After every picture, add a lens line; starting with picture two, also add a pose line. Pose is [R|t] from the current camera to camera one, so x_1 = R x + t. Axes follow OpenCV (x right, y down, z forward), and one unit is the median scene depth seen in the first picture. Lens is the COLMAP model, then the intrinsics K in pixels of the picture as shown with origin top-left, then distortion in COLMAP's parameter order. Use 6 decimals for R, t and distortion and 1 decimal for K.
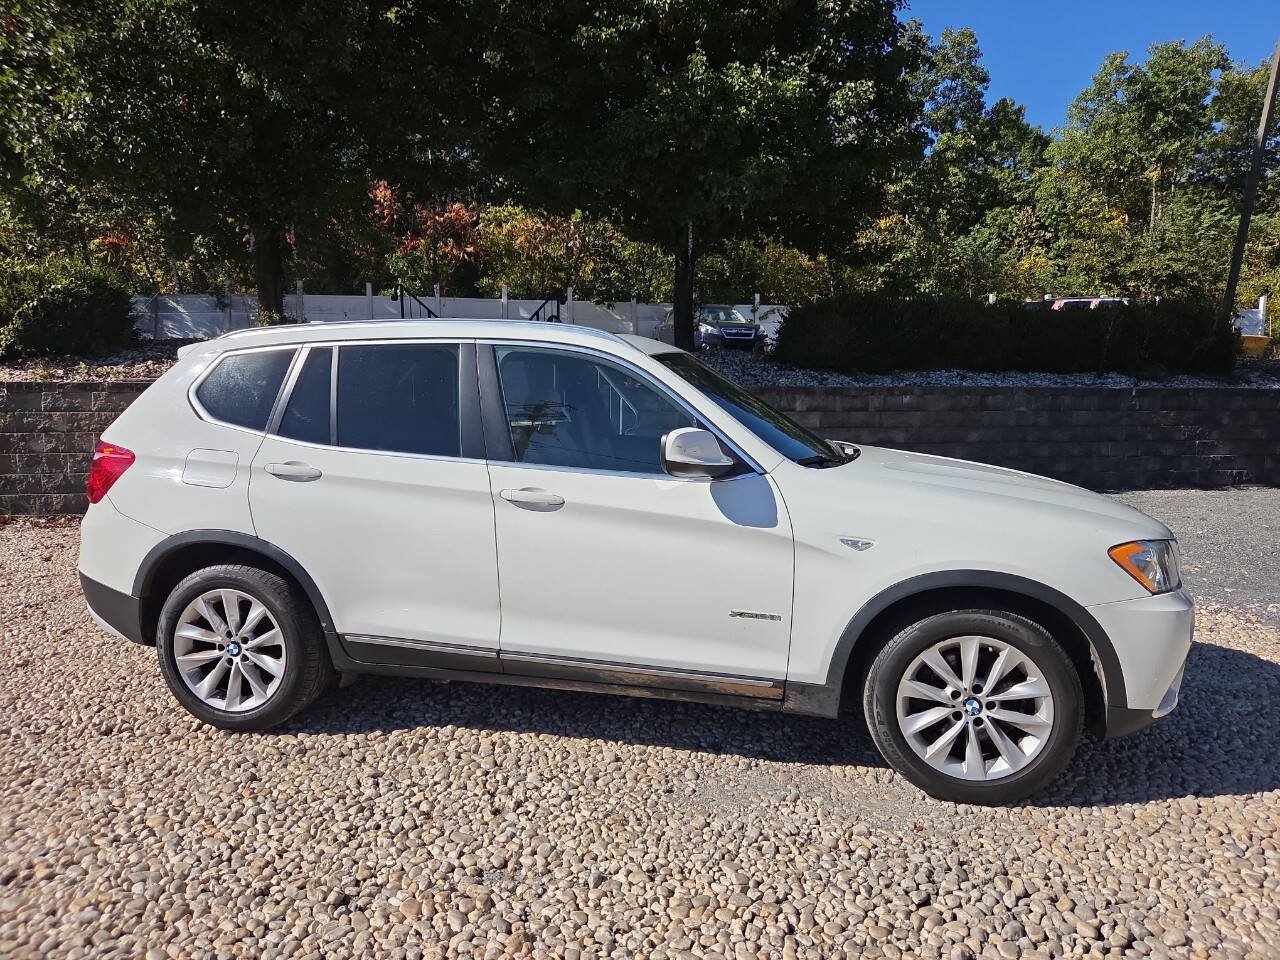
lens RADIAL K [[915.0, 0, 640.3], [0, 915.0, 458.6], [0, 0, 1]] dist [0.078343, -0.066537]
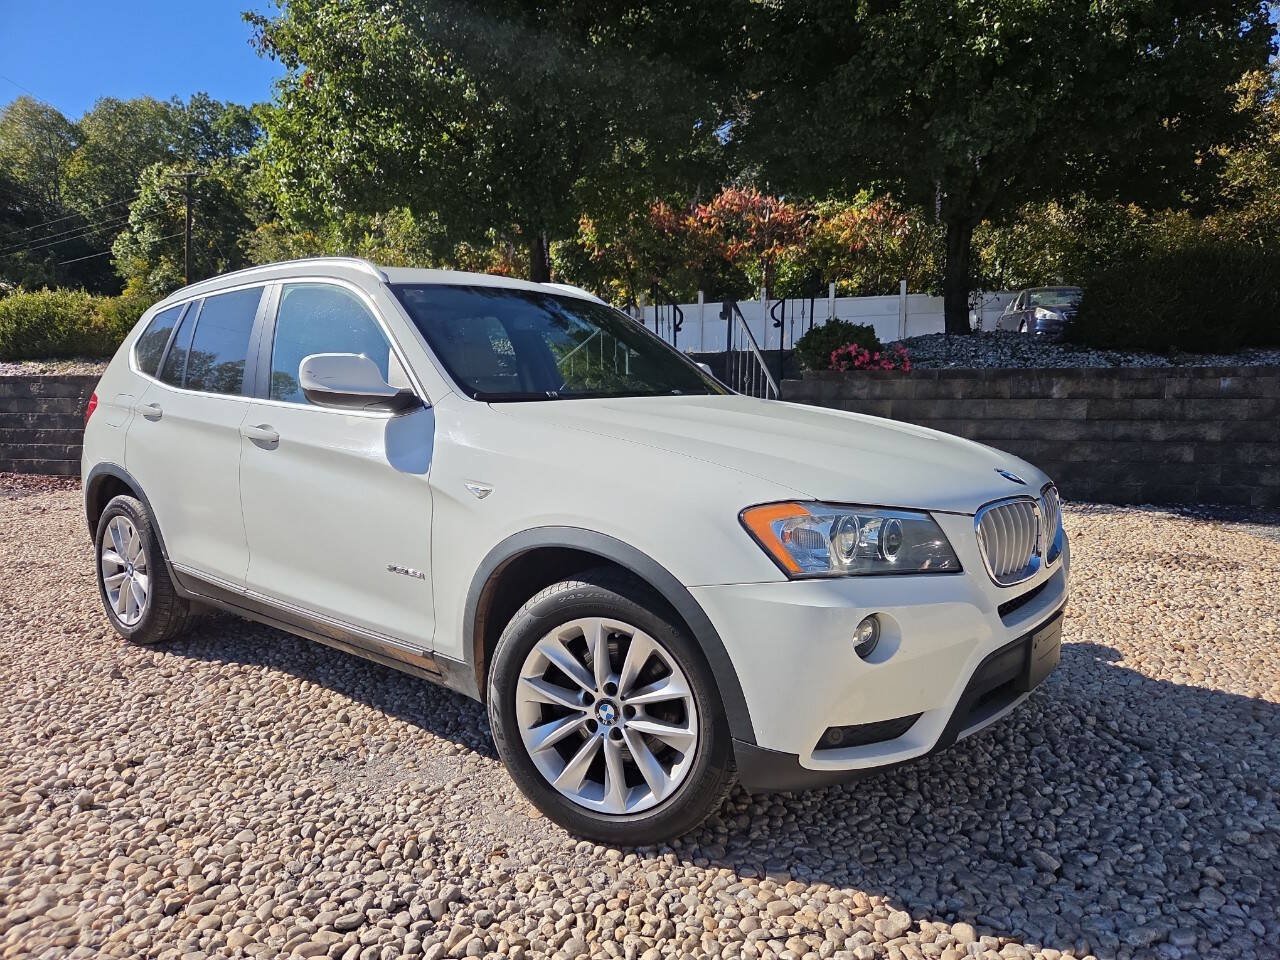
lens RADIAL K [[907.0, 0, 630.2], [0, 907.0, 474.3], [0, 0, 1]] dist [0.064771, -0.064293]
pose [[0.876889, 0.033576, -0.479518, 0.680569], [-0.035003, 0.999369, 0.005966, 0.066615], [0.479416, 0.011553, 0.877512, 0.341148]]
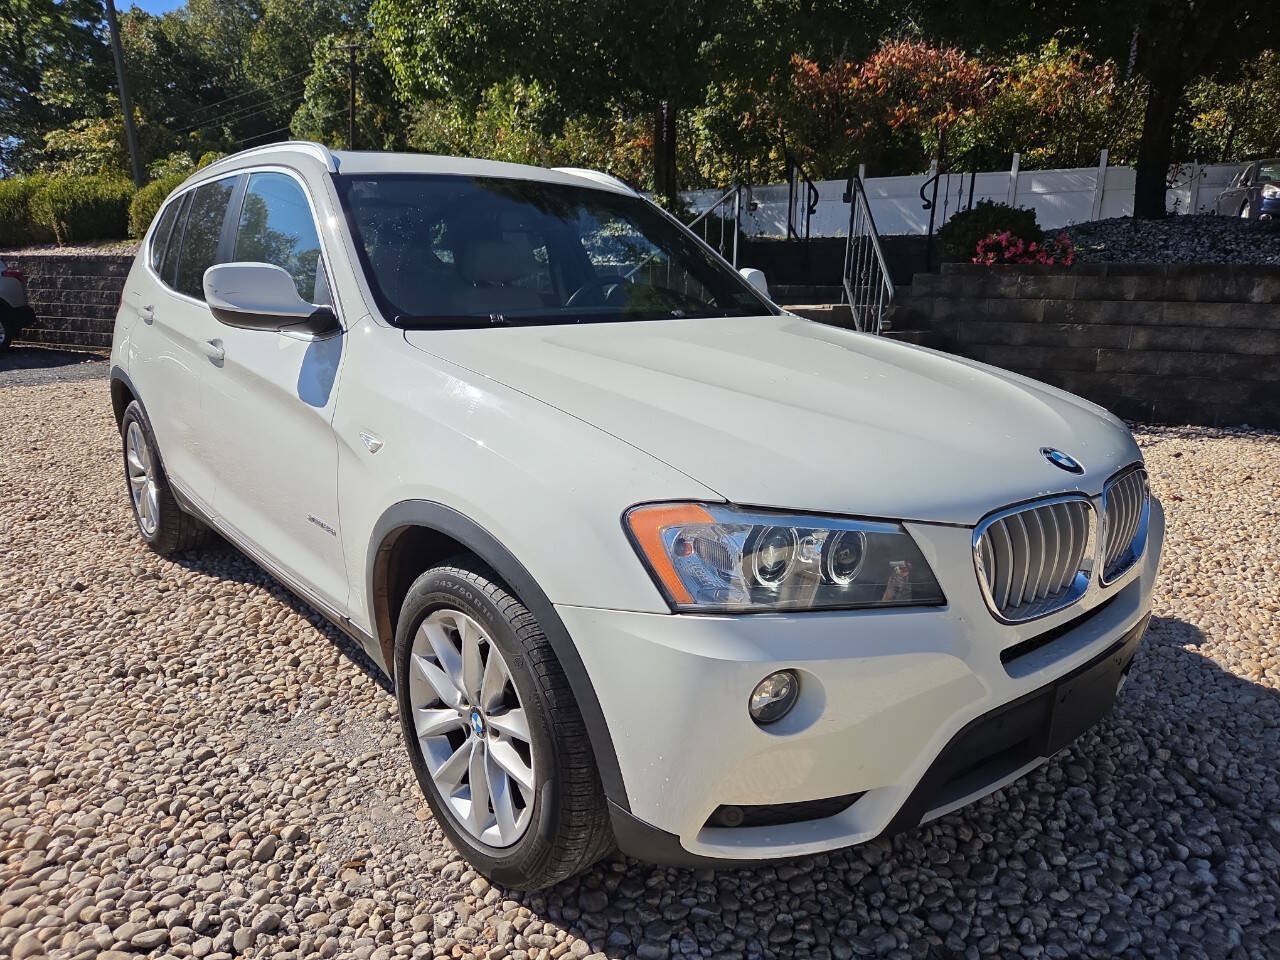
lens RADIAL K [[902.4, 0, 634.0], [0, 902.4, 486.6], [0, 0, 1]] dist [0.041013, -0.035951]
pose [[0.769944, 0.151065, -0.619972, 0.745608], [-0.064620, 0.985038, 0.159766, 0.007237], [0.634831, -0.082948, 0.768186, 0.585199]]
